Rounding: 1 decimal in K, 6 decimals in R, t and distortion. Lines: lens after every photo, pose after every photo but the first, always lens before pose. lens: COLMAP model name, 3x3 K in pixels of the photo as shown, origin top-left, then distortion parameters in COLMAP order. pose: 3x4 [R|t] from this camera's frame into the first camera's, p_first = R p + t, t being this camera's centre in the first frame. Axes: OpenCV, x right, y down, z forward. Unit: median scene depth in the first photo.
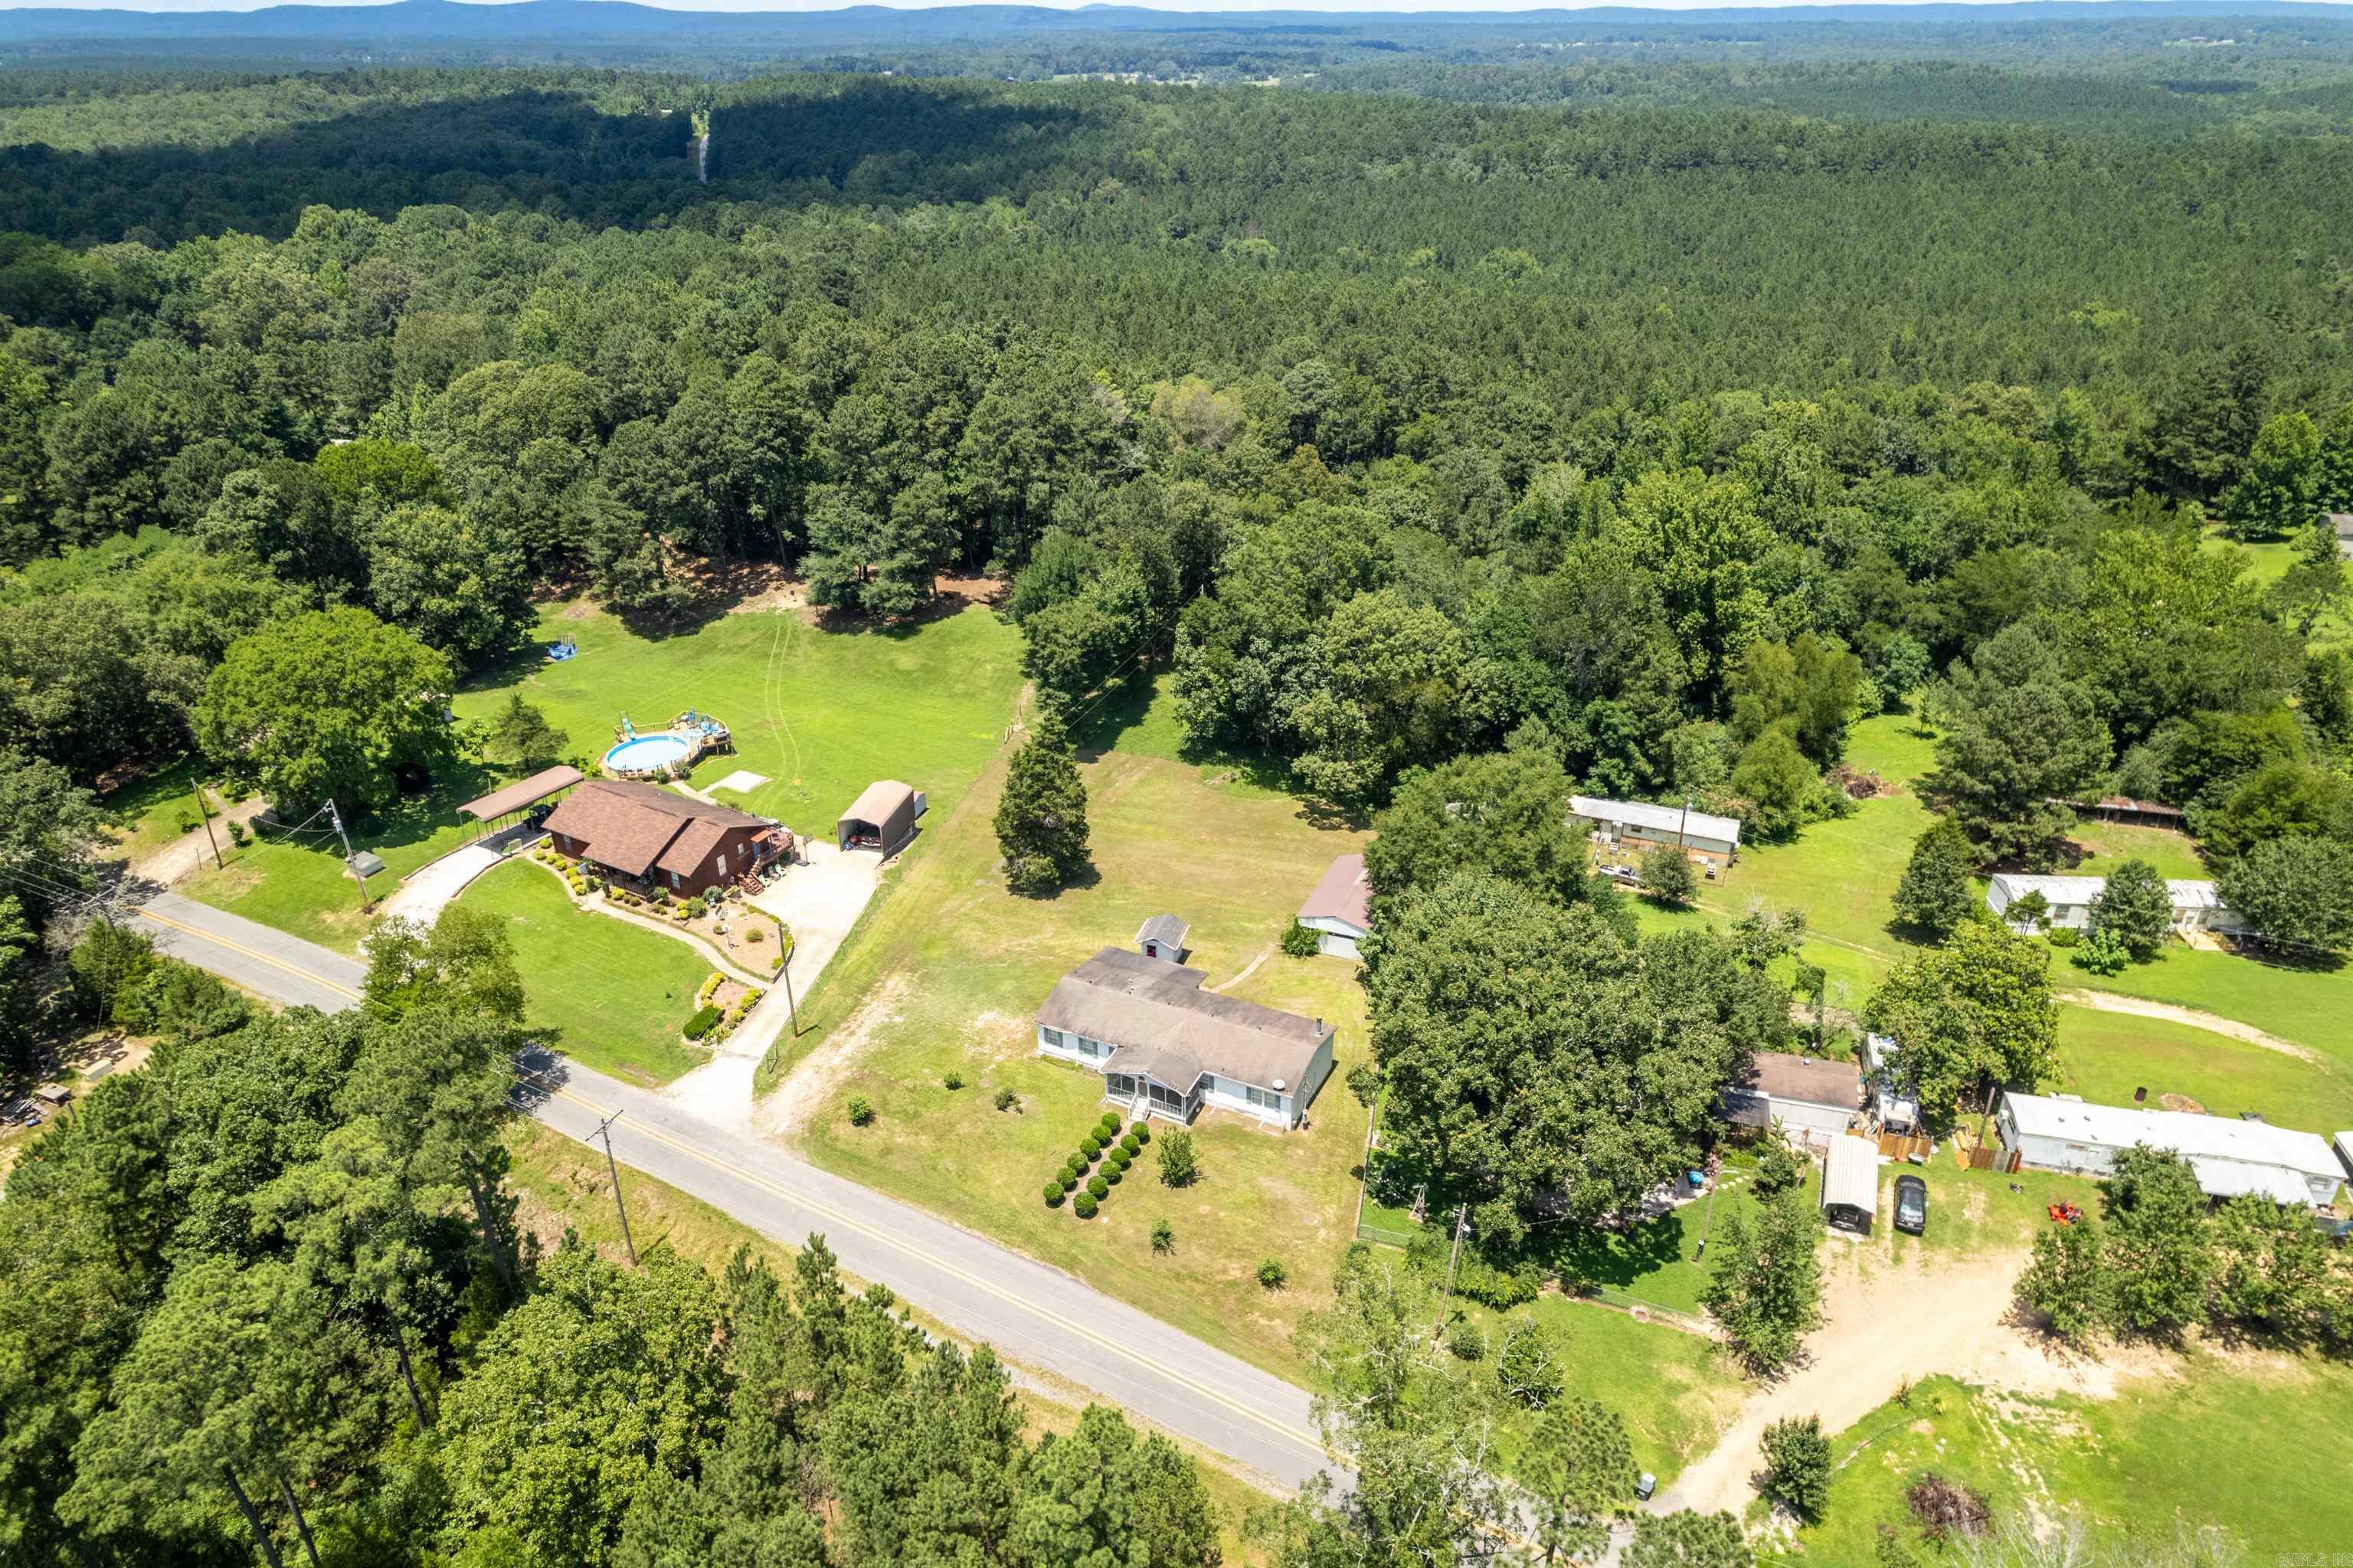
lens RADIAL K [[1490.0, 0, 1179.3], [0, 1490.0, 798.8], [0, 0, 1]] dist [-0.070525, 0.073150]
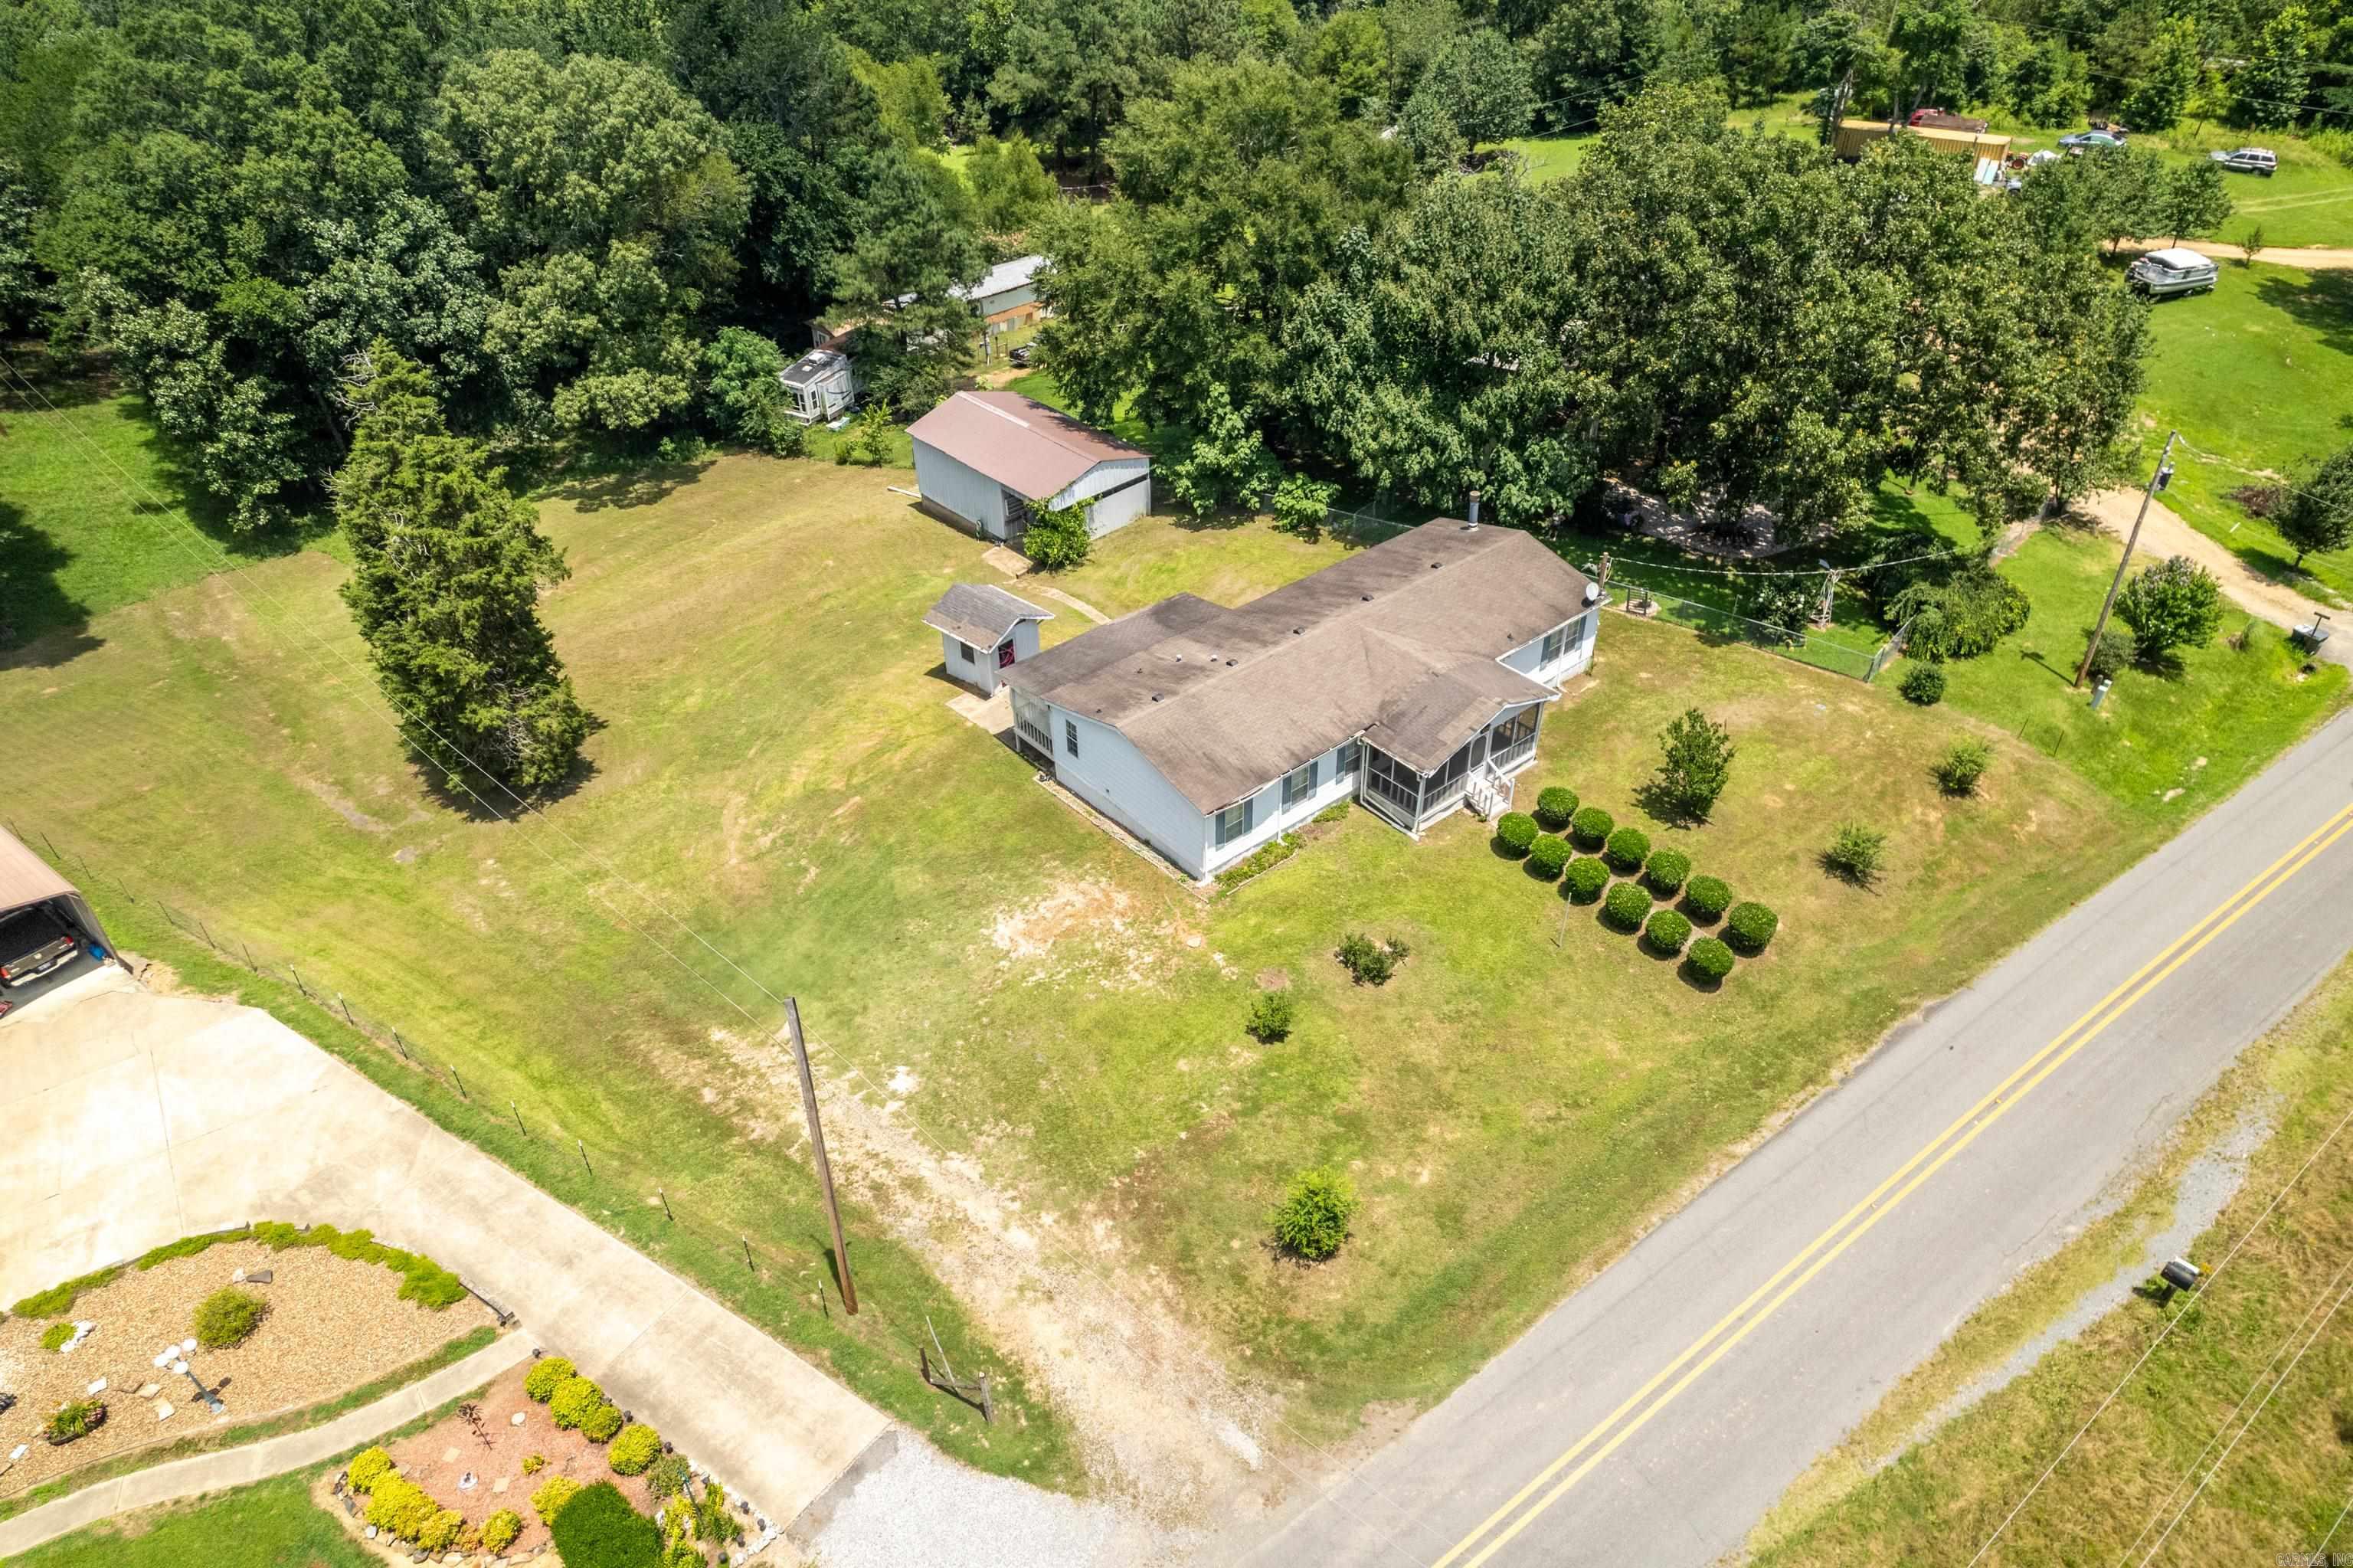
lens RADIAL K [[1490.0, 0, 1179.3], [0, 1490.0, 798.8], [0, 0, 1]] dist [-0.070525, 0.073150]
pose [[0.417296, -0.558116, 0.717196, -0.346499], [0.436811, 0.815233, 0.380252, -0.016163], [-0.796907, 0.154602, 0.583985, 0.652832]]
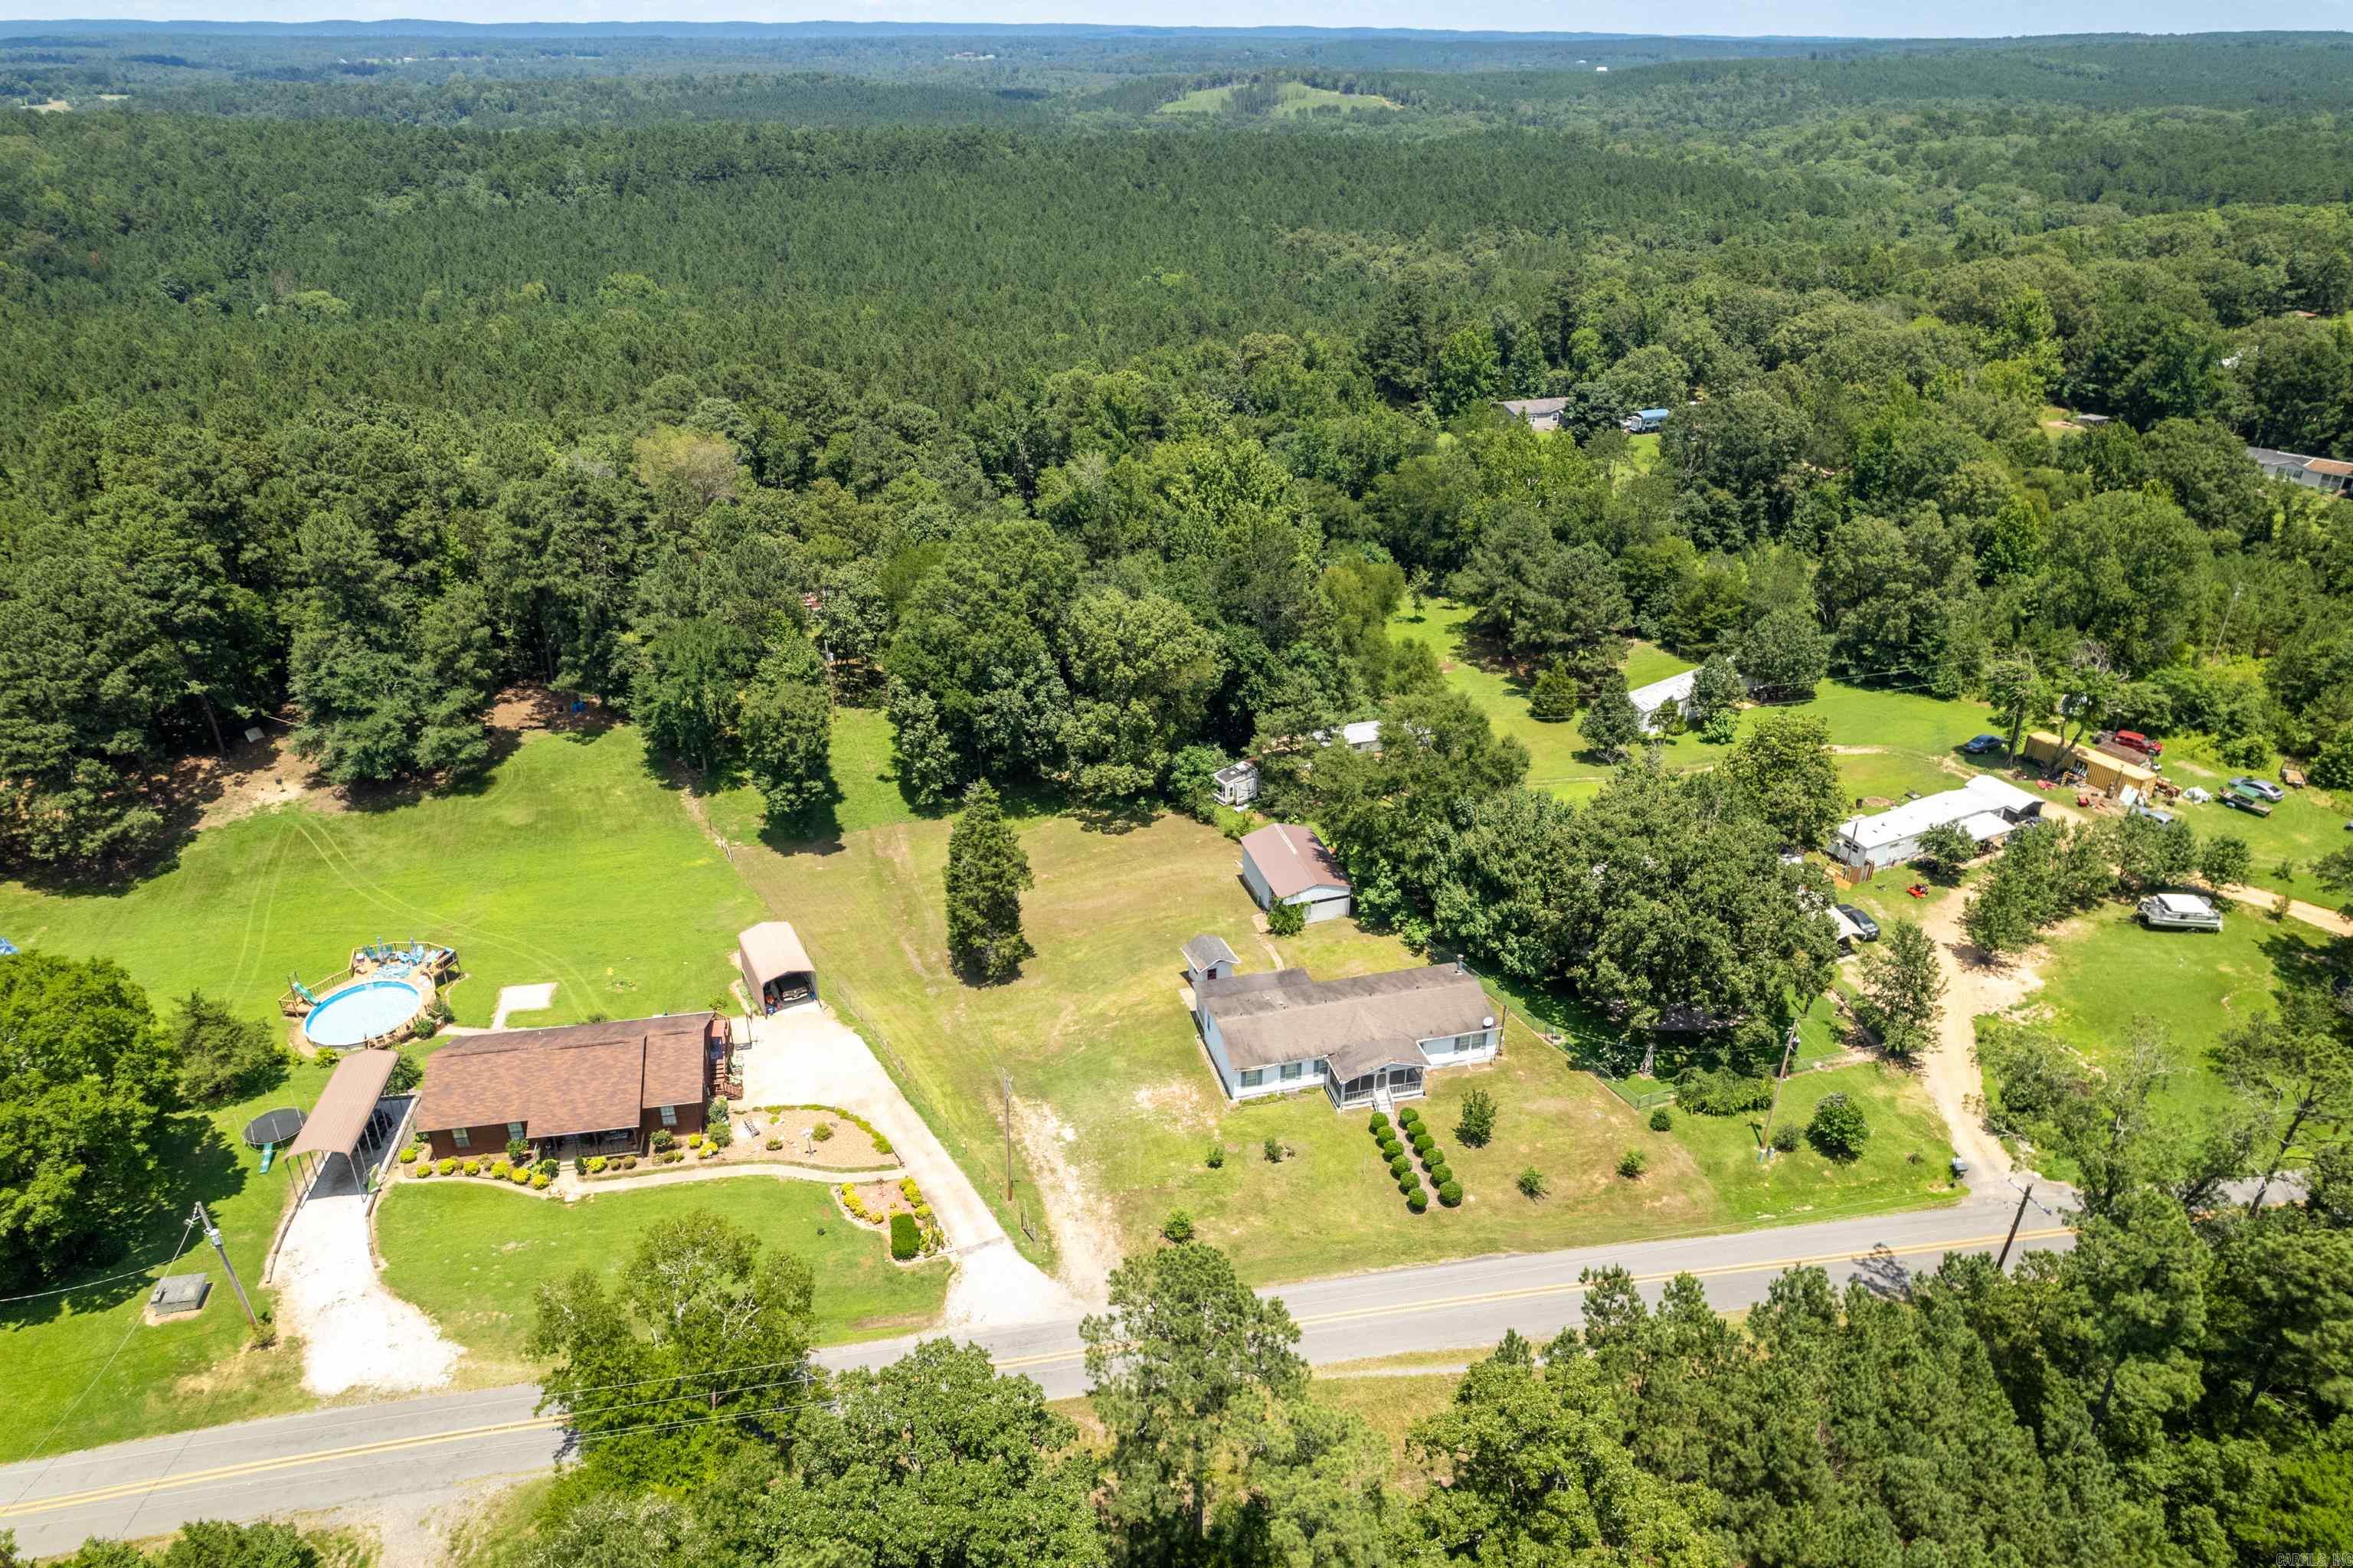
lens RADIAL K [[1490.0, 0, 1179.3], [0, 1490.0, 798.8], [0, 0, 1]] dist [-0.070525, 0.073150]
pose [[0.772868, -0.289550, 0.564656, -0.527596], [0.294278, 0.951902, 0.085337, -0.092621], [-0.562207, 0.100211, 0.820903, 0.189331]]
